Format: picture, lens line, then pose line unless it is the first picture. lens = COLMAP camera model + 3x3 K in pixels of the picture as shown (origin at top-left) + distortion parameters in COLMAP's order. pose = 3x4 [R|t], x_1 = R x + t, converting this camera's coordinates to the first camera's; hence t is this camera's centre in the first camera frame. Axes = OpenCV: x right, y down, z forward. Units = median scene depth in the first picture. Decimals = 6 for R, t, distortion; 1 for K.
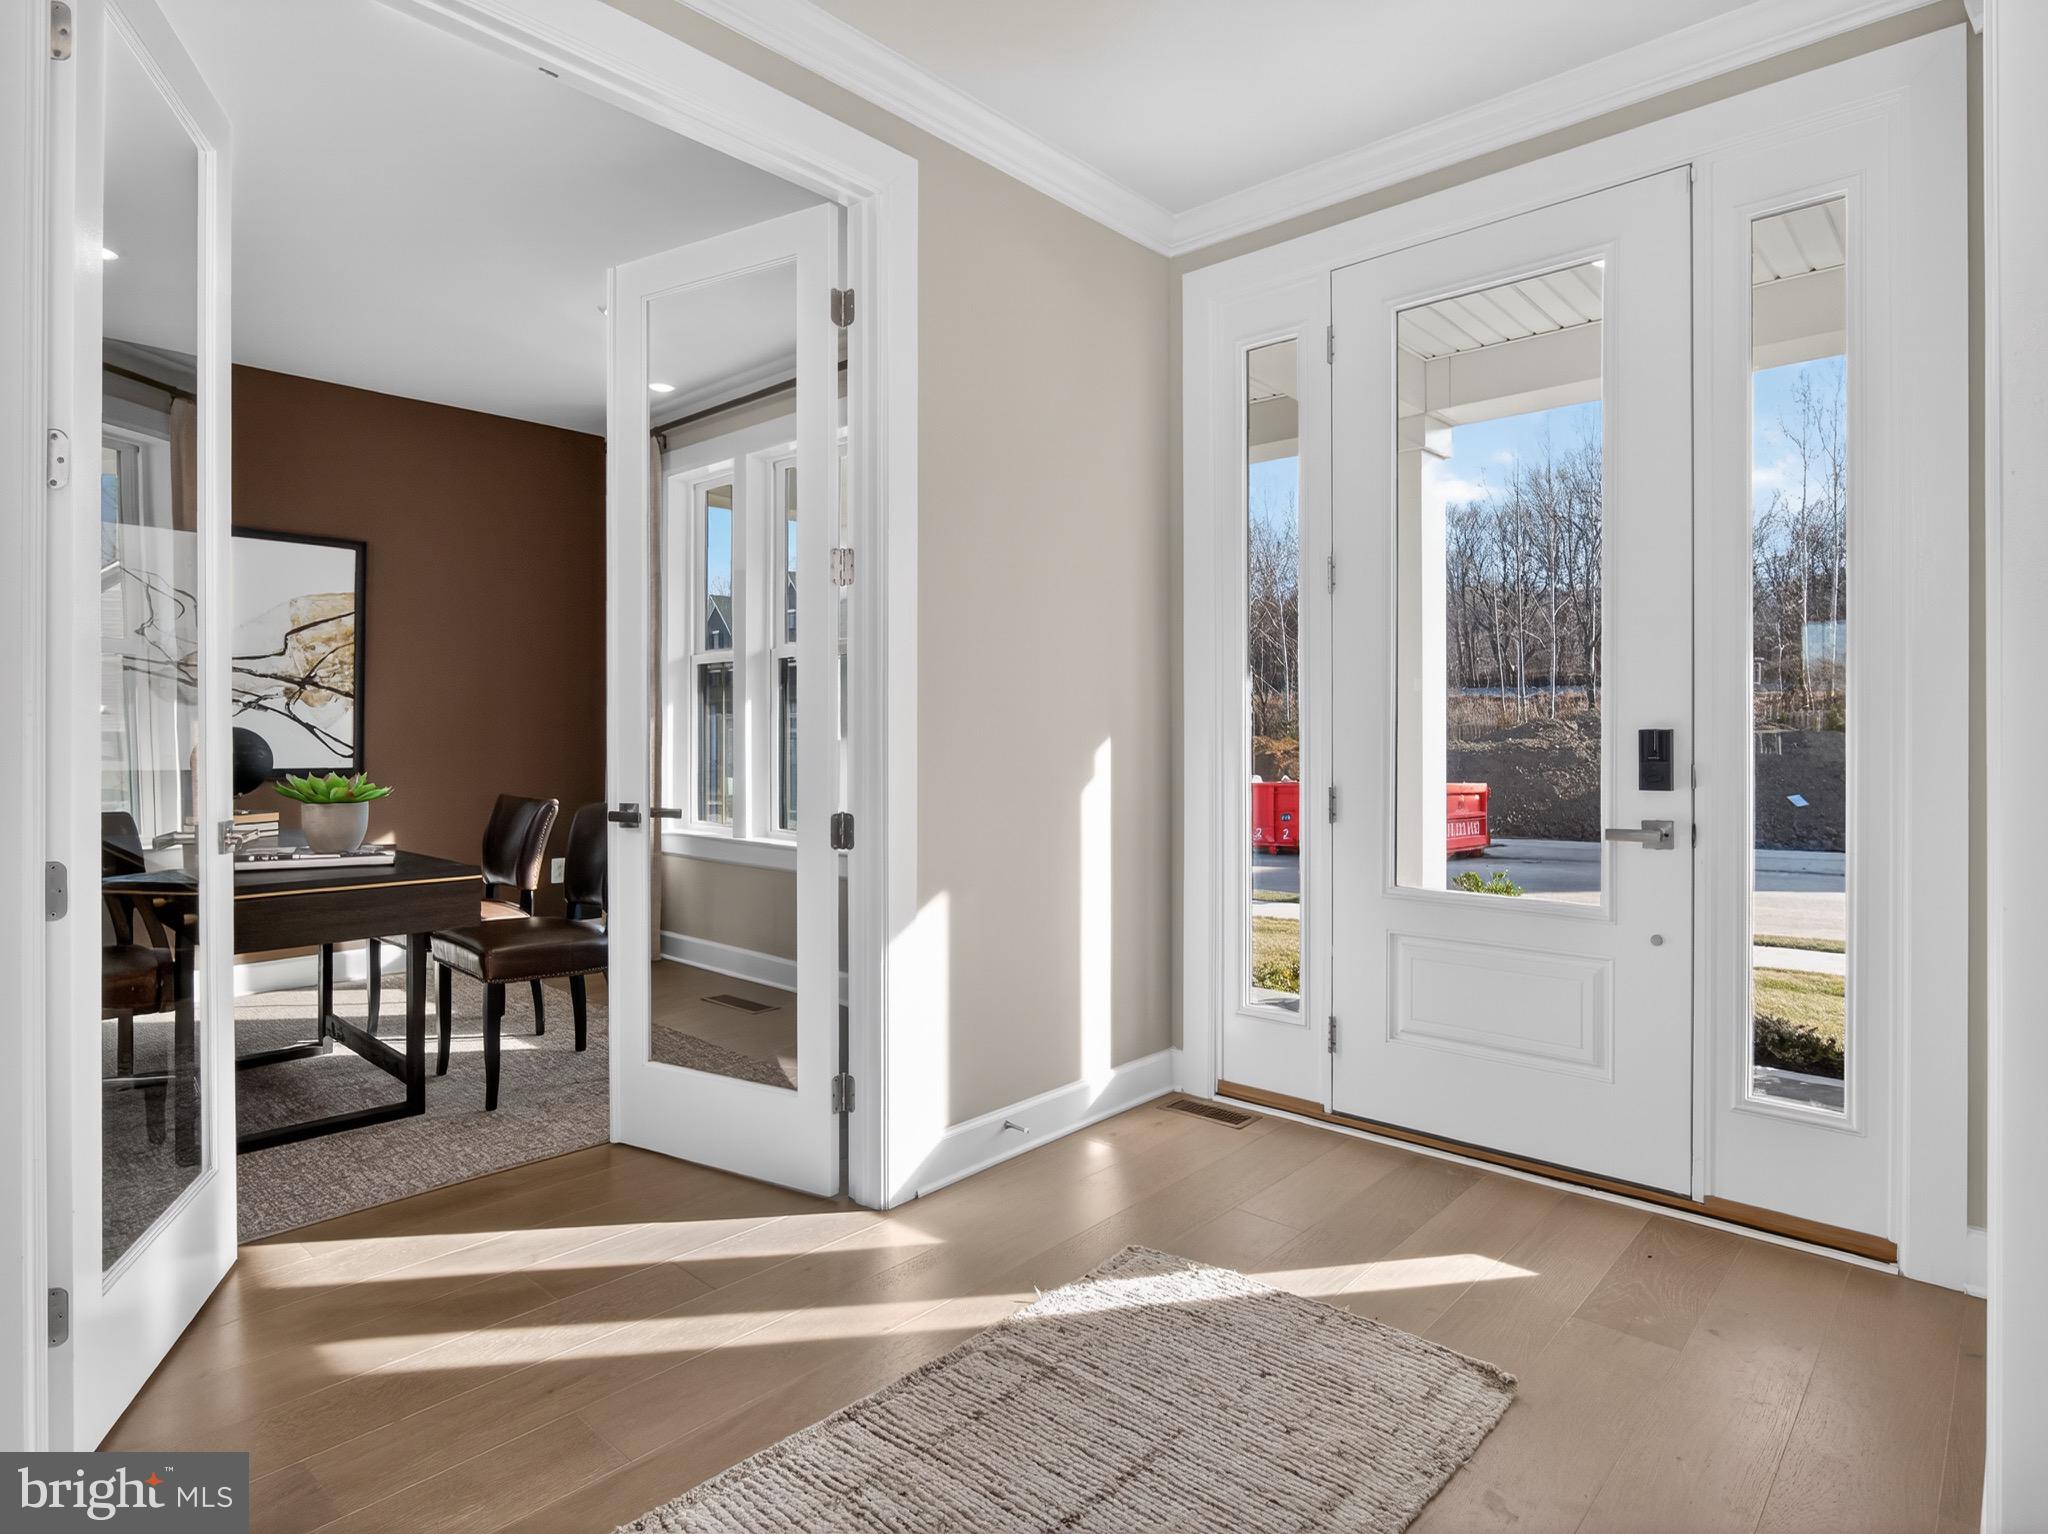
lens RADIAL K [[1135.7, 0, 1021.2], [0, 1135.7, 729.3], [0, 0, 1]] dist [-0.027924, 0.018080]
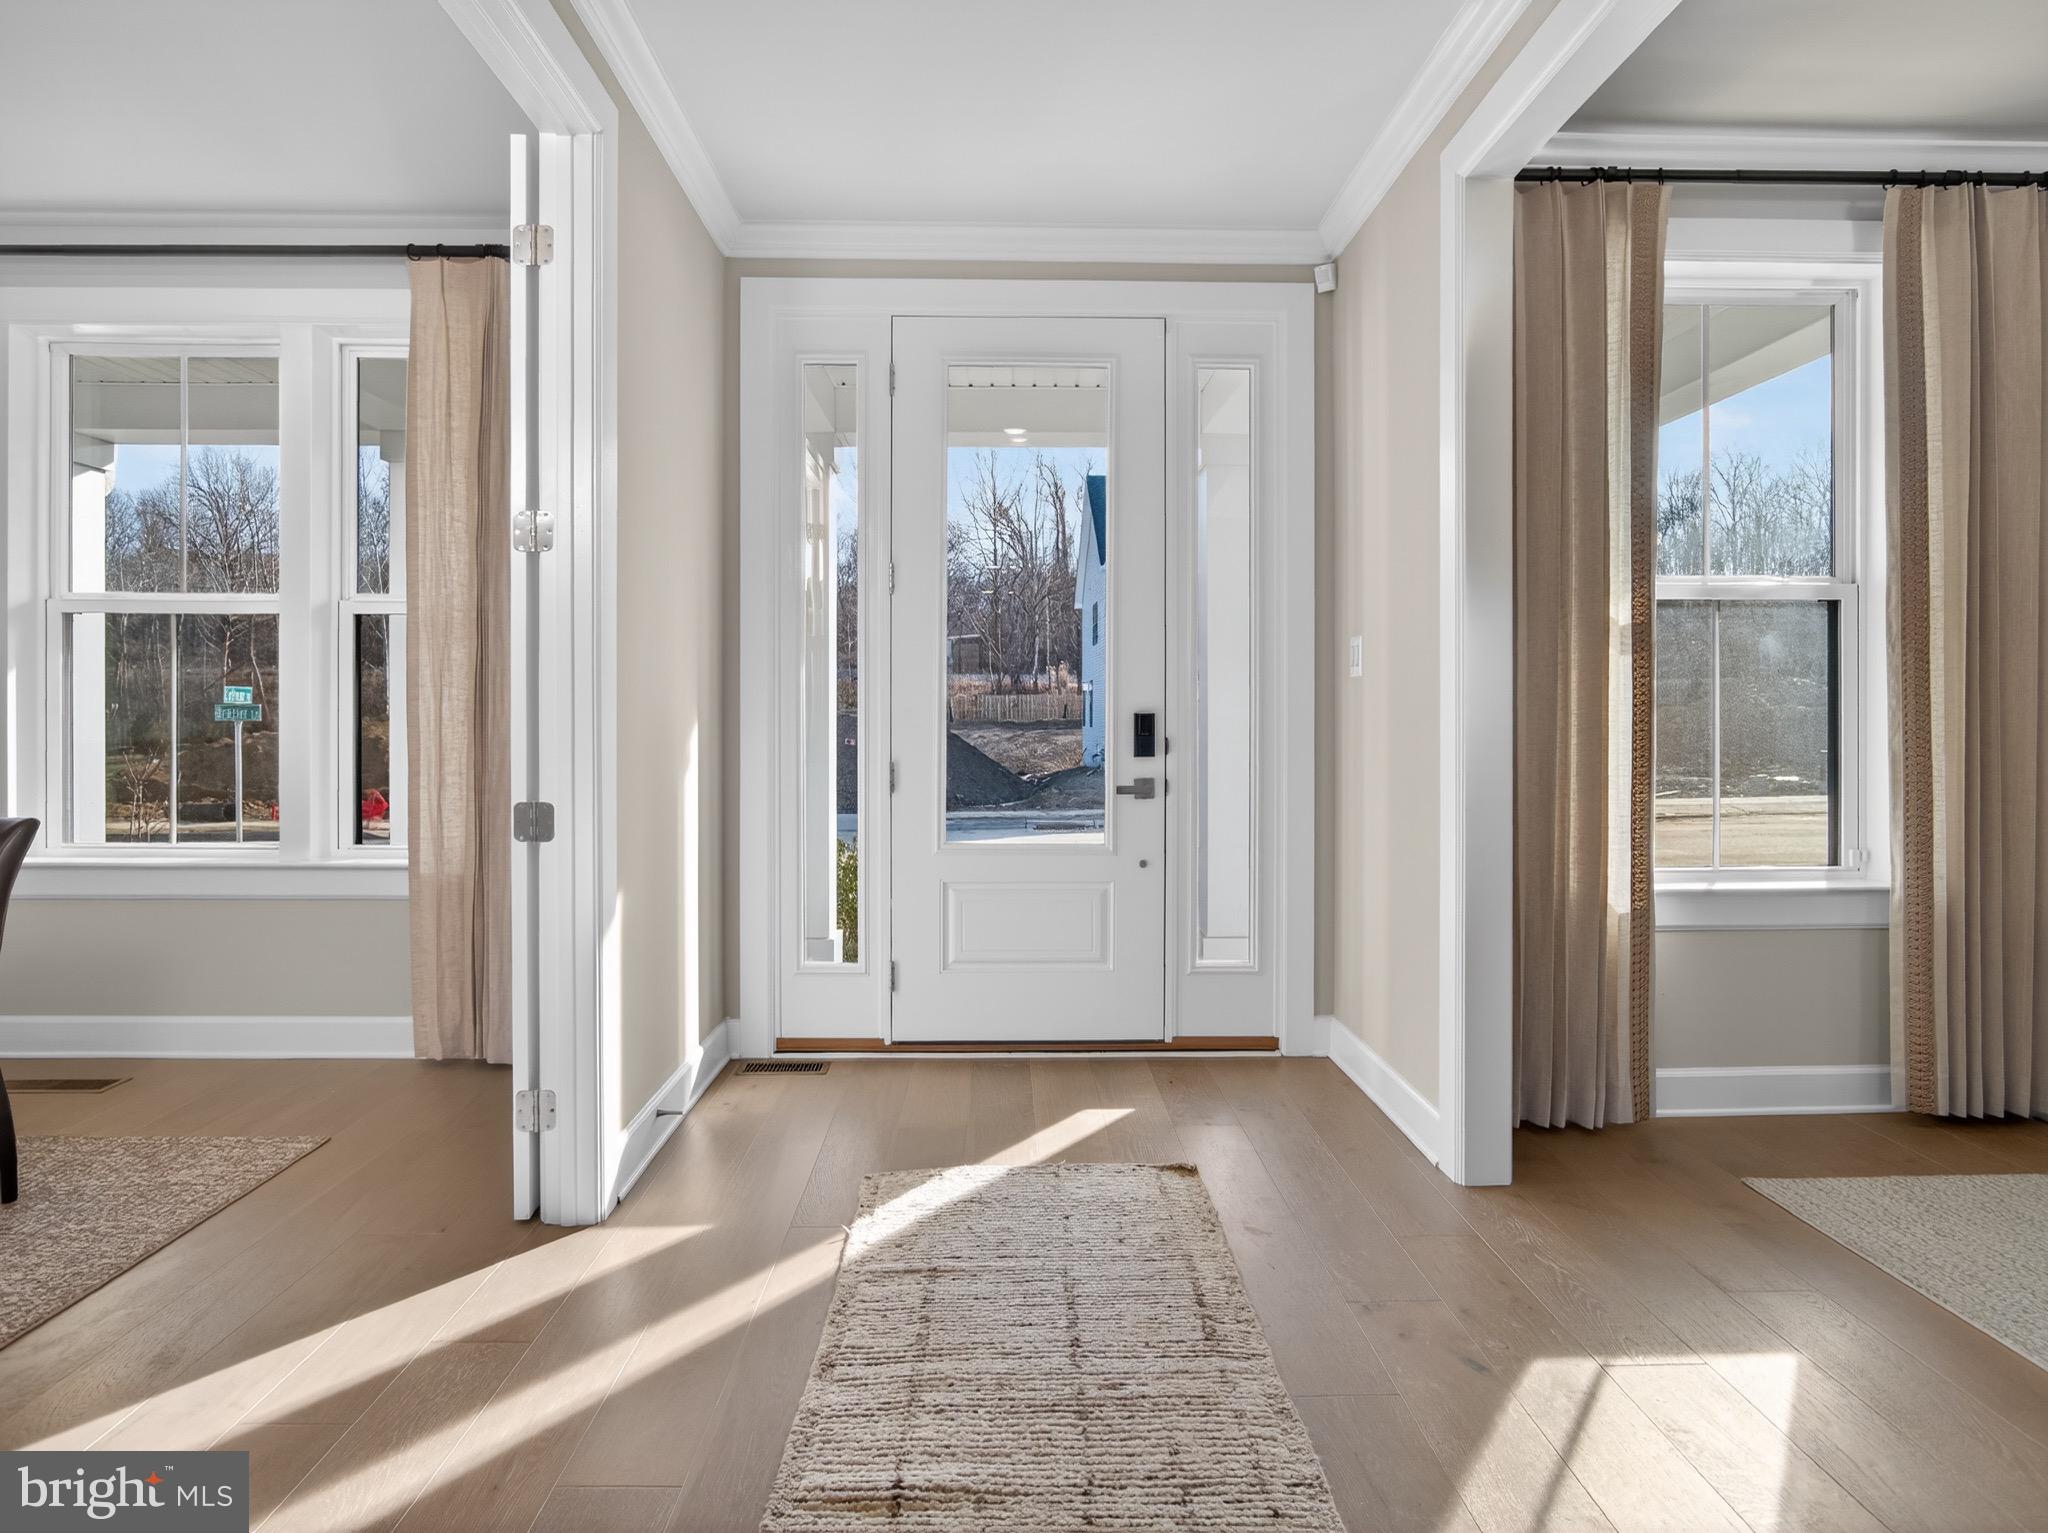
lens RADIAL K [[1135.7, 0, 1021.2], [0, 1135.7, 728.8], [0, 0, 1]] dist [-0.027924, 0.018080]
pose [[0.722342, -0.004879, 0.691519, -0.471249], [-0.002477, 0.999950, 0.009643, 0.005489], [-0.691532, -0.008679, 0.722294, 0.078833]]
